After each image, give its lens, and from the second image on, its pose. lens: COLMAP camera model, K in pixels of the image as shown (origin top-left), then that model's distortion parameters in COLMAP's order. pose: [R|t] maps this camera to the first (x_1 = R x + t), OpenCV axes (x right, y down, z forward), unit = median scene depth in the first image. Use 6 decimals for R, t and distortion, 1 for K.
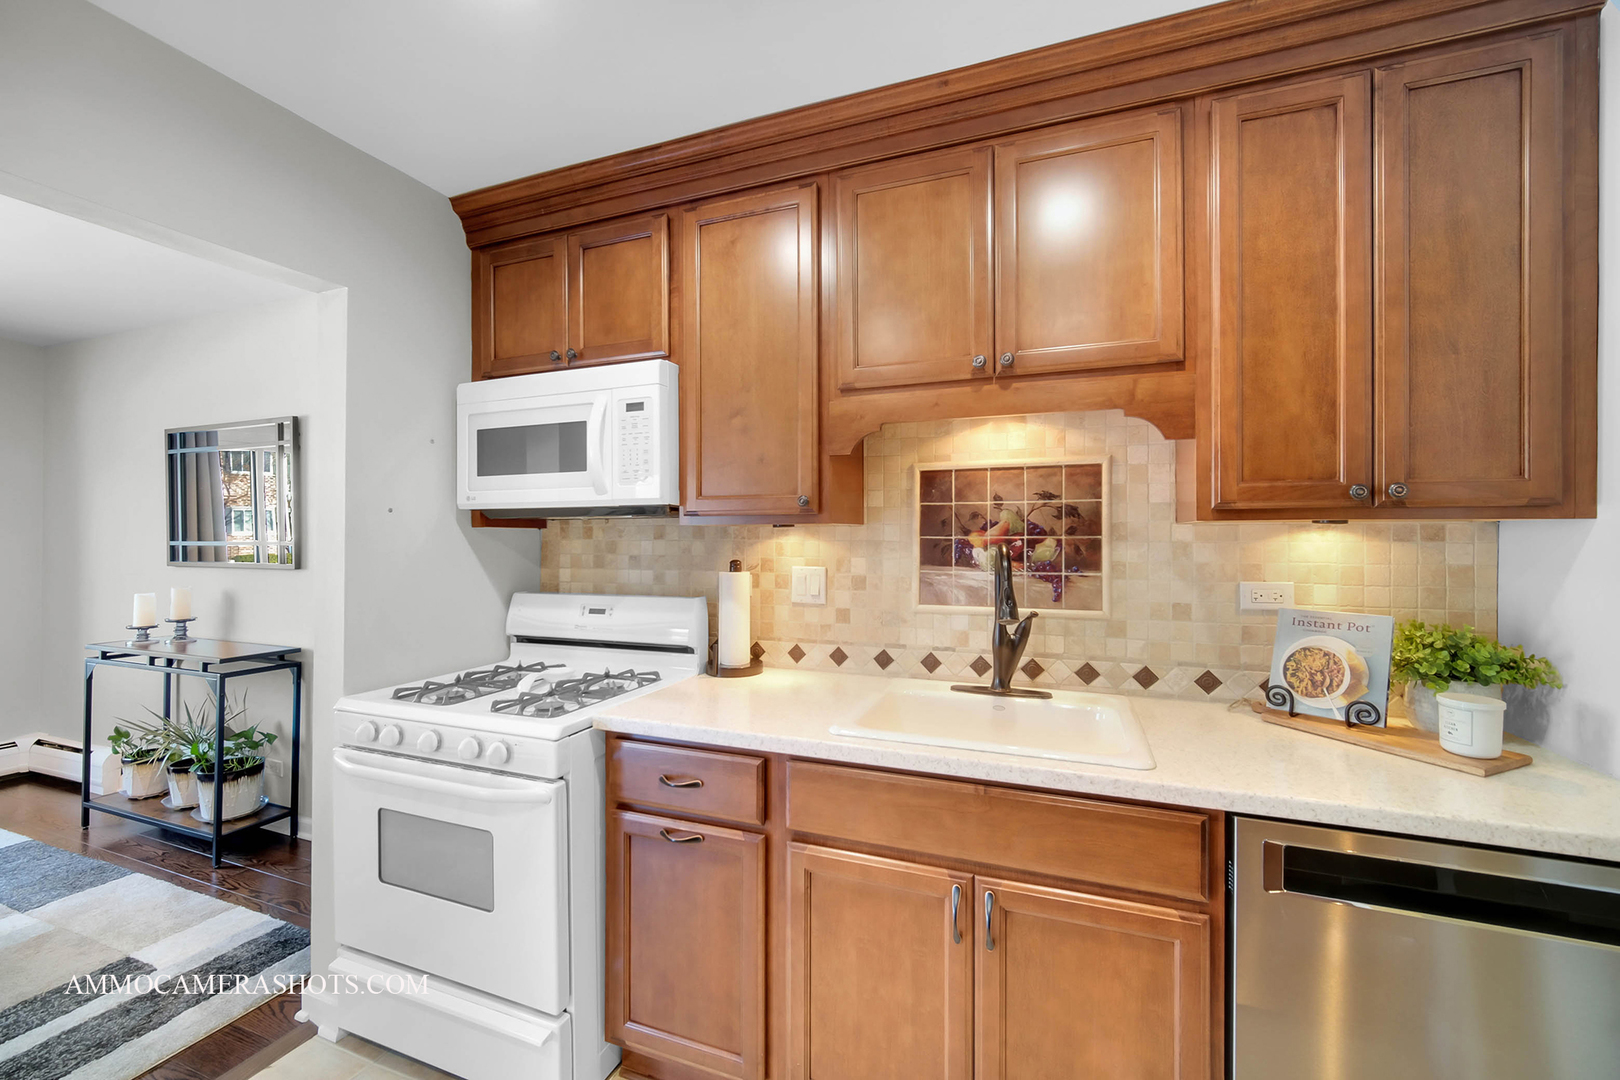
lens RADIAL K [[651.1, 0, 816.9], [0, 651.1, 536.8], [0, 0, 1]] dist [-0.005284, 0.001667]
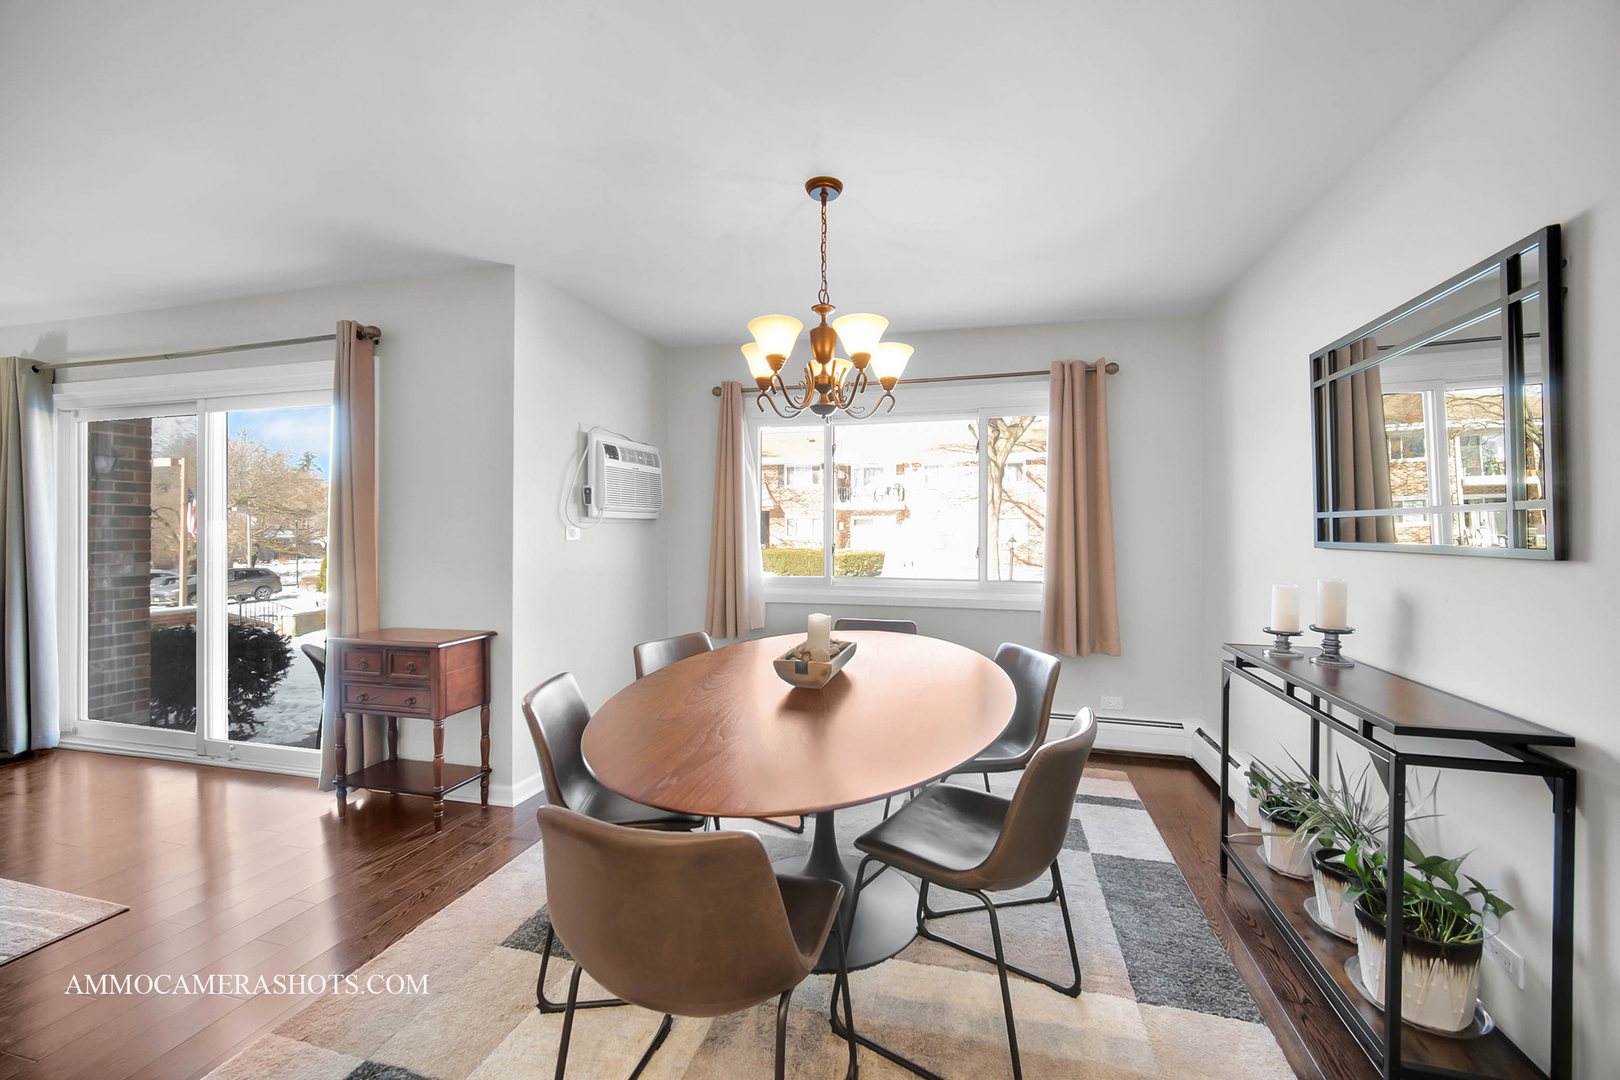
lens RADIAL K [[651.1, 0, 810.0], [0, 651.1, 524.1], [0, 0, 1]] dist [-0.005284, 0.001667]
pose [[0.107529, -0.009042, -0.994161, -0.393491], [0.002719, 0.999958, -0.008800, 0.026425], [0.994198, -0.001757, 0.107549, 0.415844]]
